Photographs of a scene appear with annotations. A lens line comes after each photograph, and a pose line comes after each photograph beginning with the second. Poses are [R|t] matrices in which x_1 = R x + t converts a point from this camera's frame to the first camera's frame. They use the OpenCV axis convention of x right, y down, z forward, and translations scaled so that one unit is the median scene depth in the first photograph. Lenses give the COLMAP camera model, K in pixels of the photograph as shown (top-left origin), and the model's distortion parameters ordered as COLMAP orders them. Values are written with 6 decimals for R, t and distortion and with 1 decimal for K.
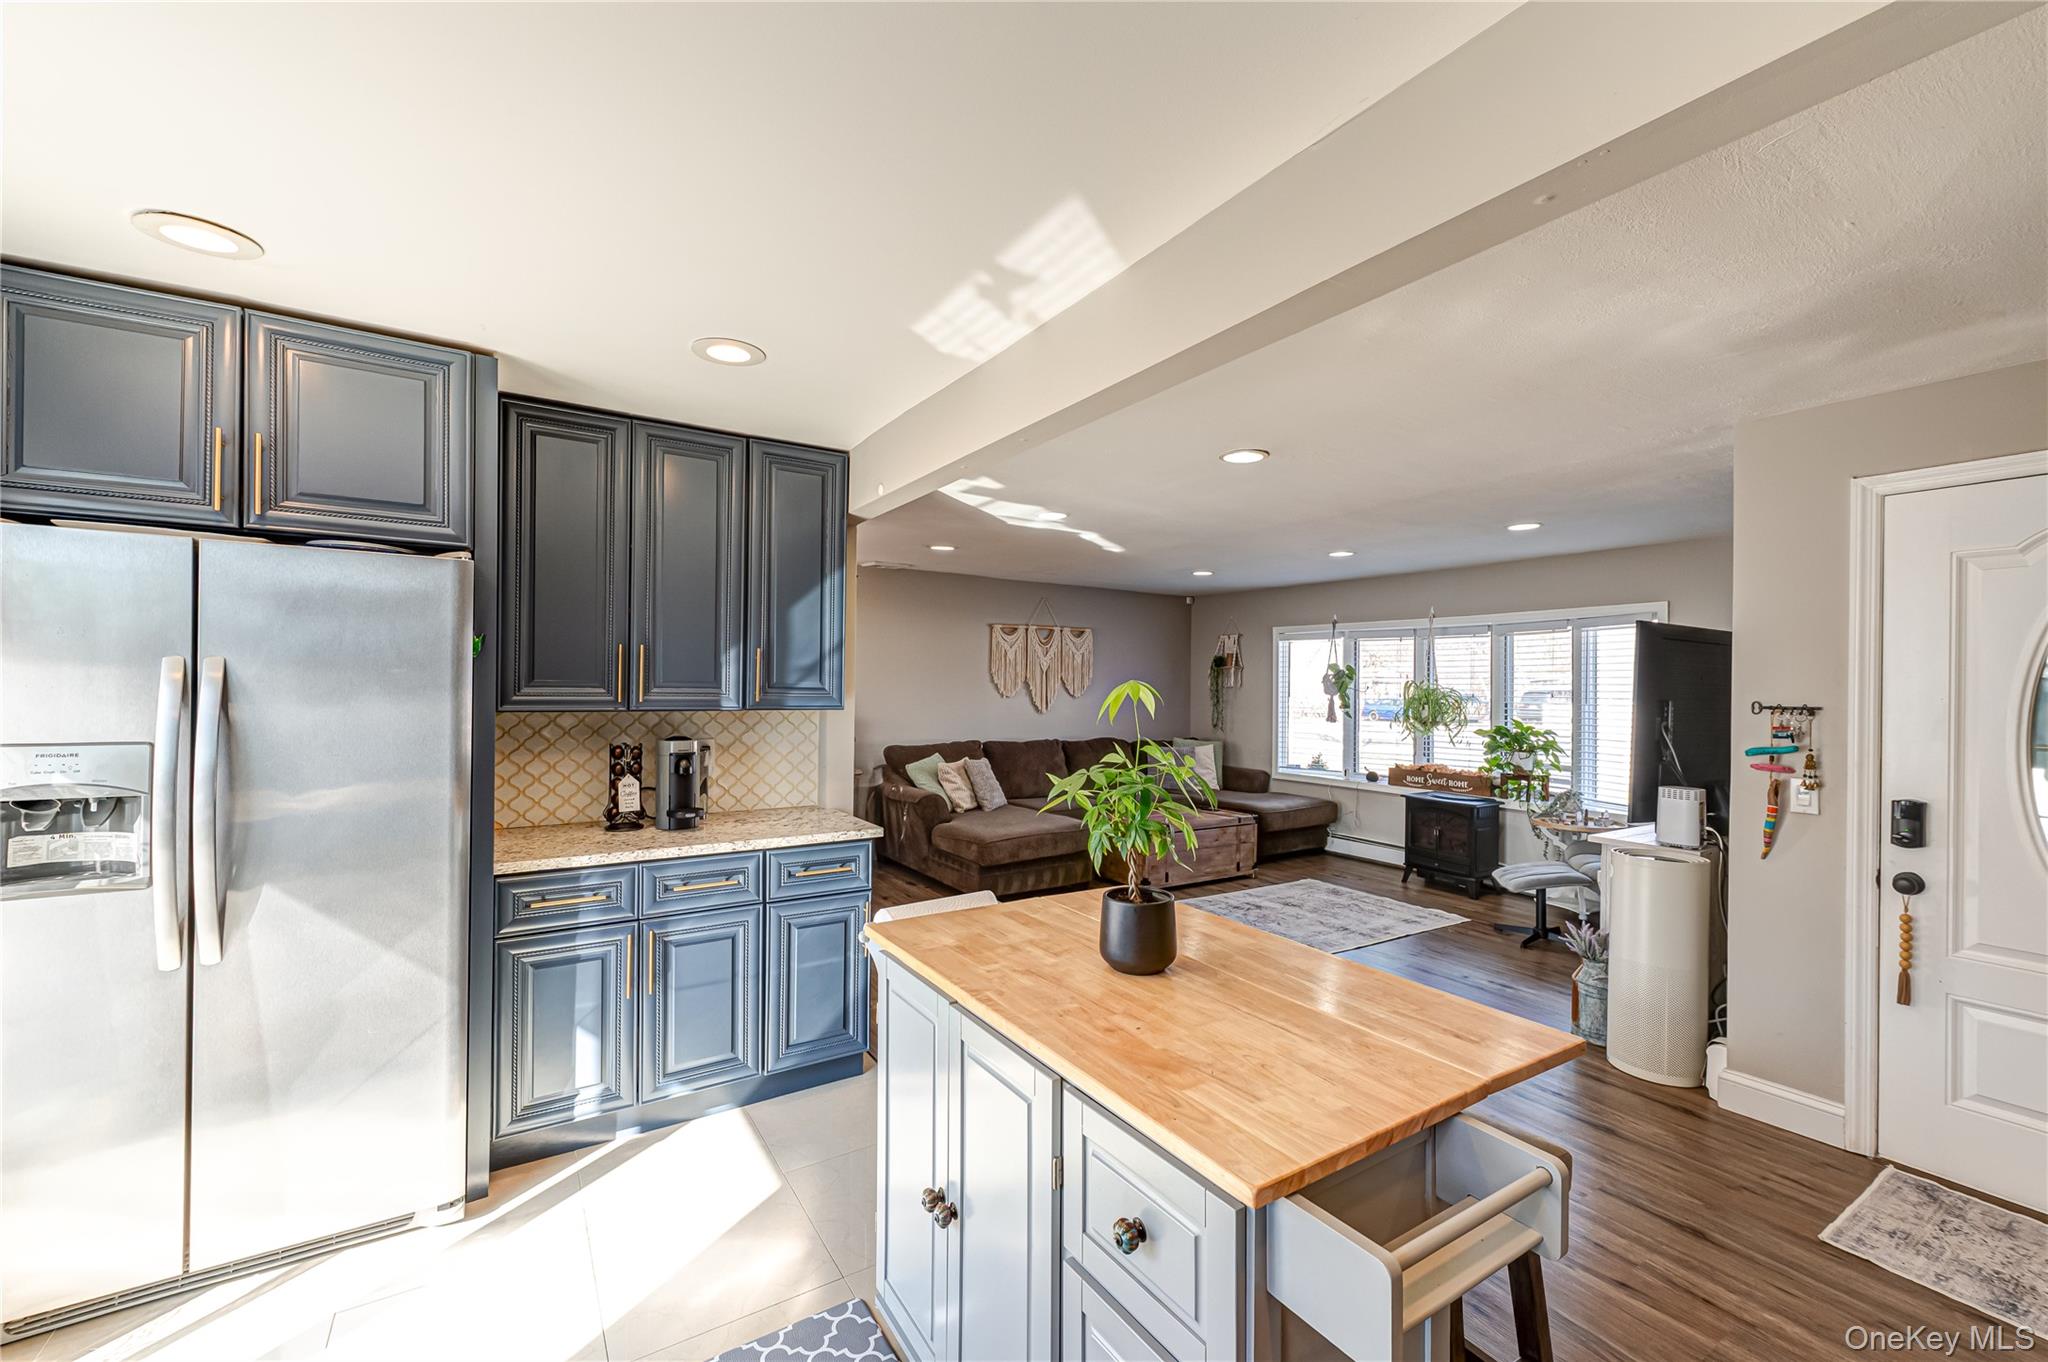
lens RADIAL K [[830.4, 0, 1028.3], [0, 830.4, 684.4], [0, 0, 1]] dist [0.009160, -0.000363]
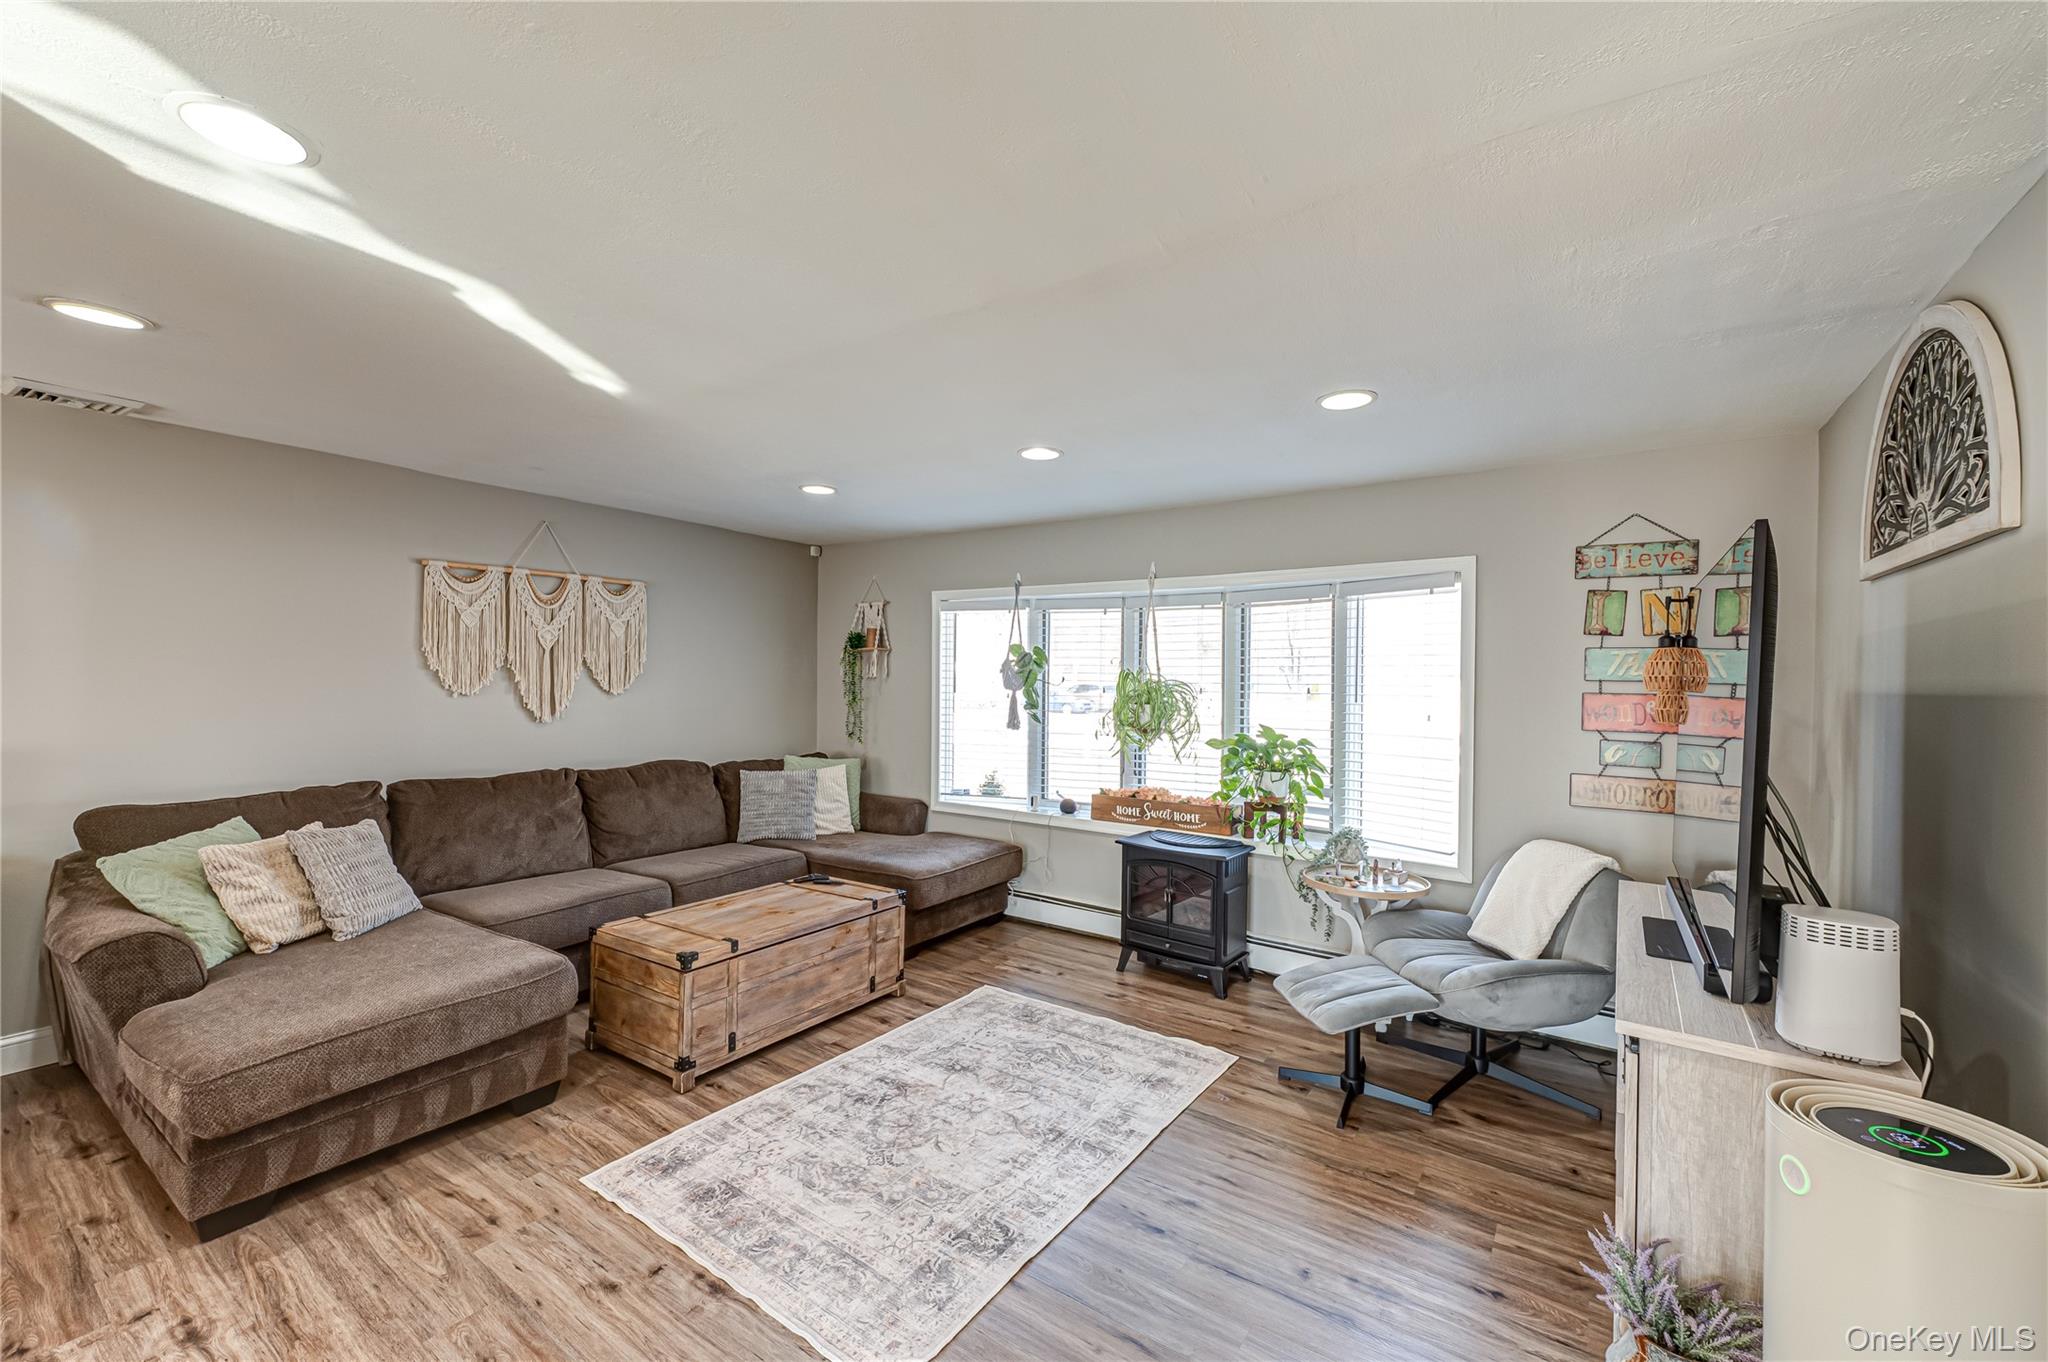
lens RADIAL K [[830.4, 0, 1028.3], [0, 830.4, 685.4], [0, 0, 1]] dist [0.009160, -0.000363]
pose [[0.922277, -0.001615, 0.386526, 0.121888], [-0.002863, 0.999935, 0.011011, 0.001575], [-0.386519, -0.011262, 0.922213, 0.400234]]
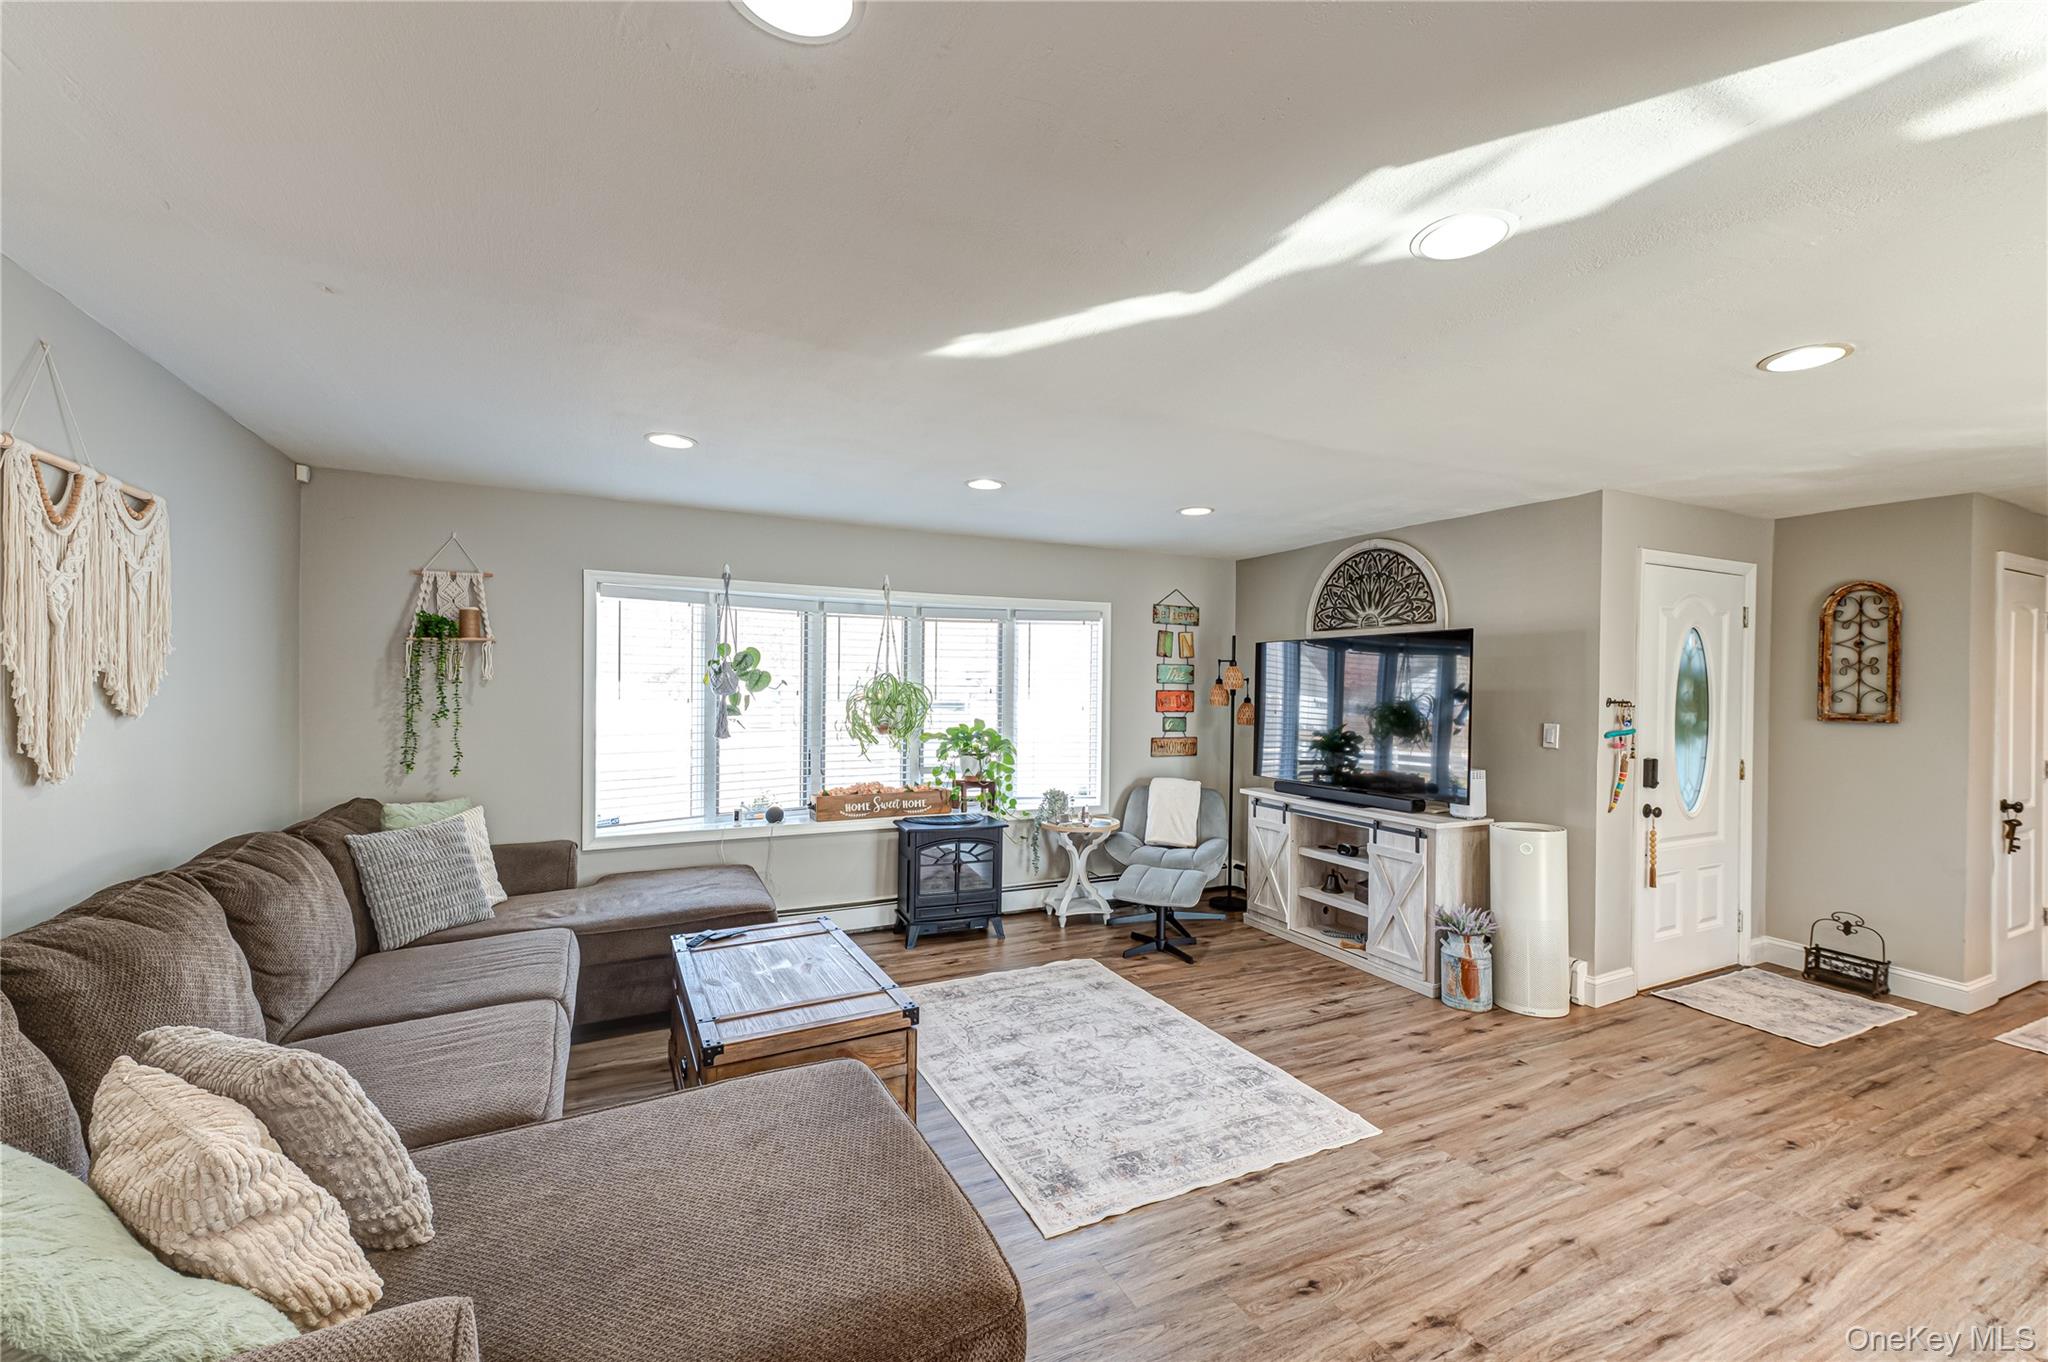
lens RADIAL K [[830.4, 0, 1034.4], [0, 830.4, 687.0], [0, 0, 1]] dist [0.009160, -0.000363]
pose [[0.103709, -0.012572, 0.994528, -0.250786], [-0.008299, 0.999874, 0.013505, -0.003350], [-0.994573, -0.009654, 0.103591, 0.783932]]
